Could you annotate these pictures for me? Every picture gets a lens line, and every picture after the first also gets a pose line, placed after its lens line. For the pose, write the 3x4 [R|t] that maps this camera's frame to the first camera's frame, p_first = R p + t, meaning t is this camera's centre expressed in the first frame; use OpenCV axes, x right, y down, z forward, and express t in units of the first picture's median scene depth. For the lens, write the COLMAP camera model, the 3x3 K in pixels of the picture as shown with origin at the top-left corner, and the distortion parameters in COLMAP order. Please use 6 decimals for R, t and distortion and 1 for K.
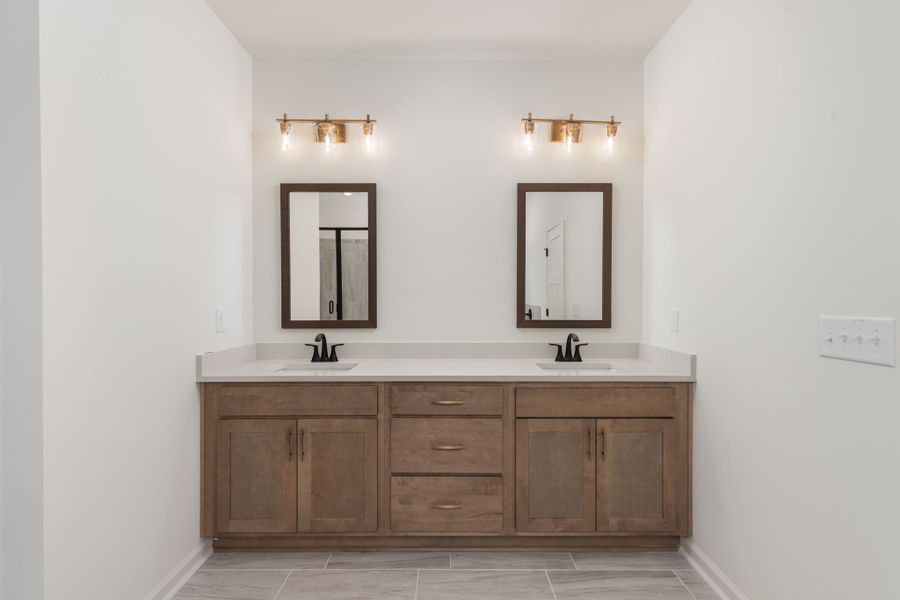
lens RADIAL K [[411.0, 0, 445.2], [0, 411.0, 300.8], [0, 0, 1]] dist [-0.010817, -0.000216]
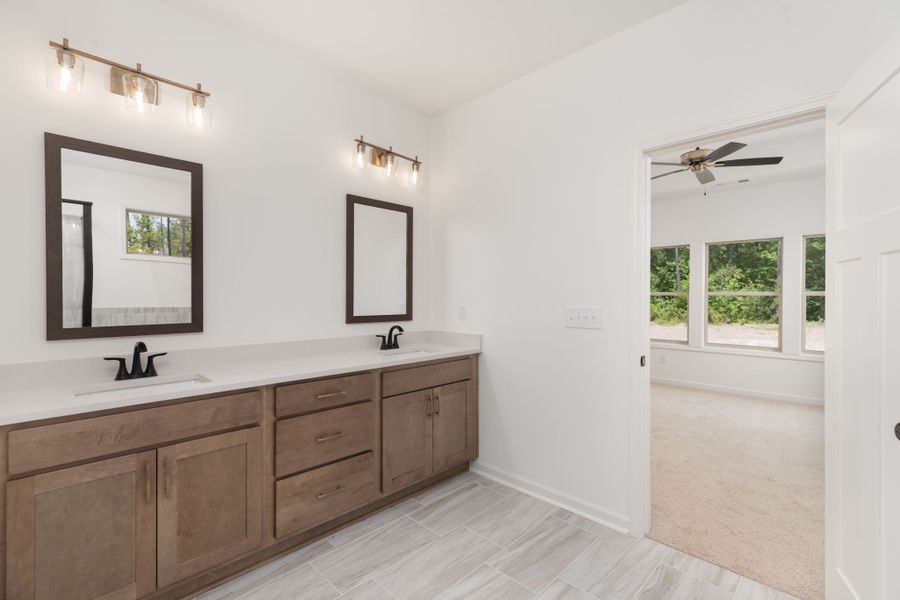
lens RADIAL K [[411.0, 0, 445.2], [0, 411.0, 300.8], [0, 0, 1]] dist [-0.010817, -0.000216]
pose [[0.694623, -0.005577, 0.719353, -0.548211], [0.005062, 0.999983, 0.002865, 0.001554], [-0.719357, 0.001651, 0.694639, 0.044374]]
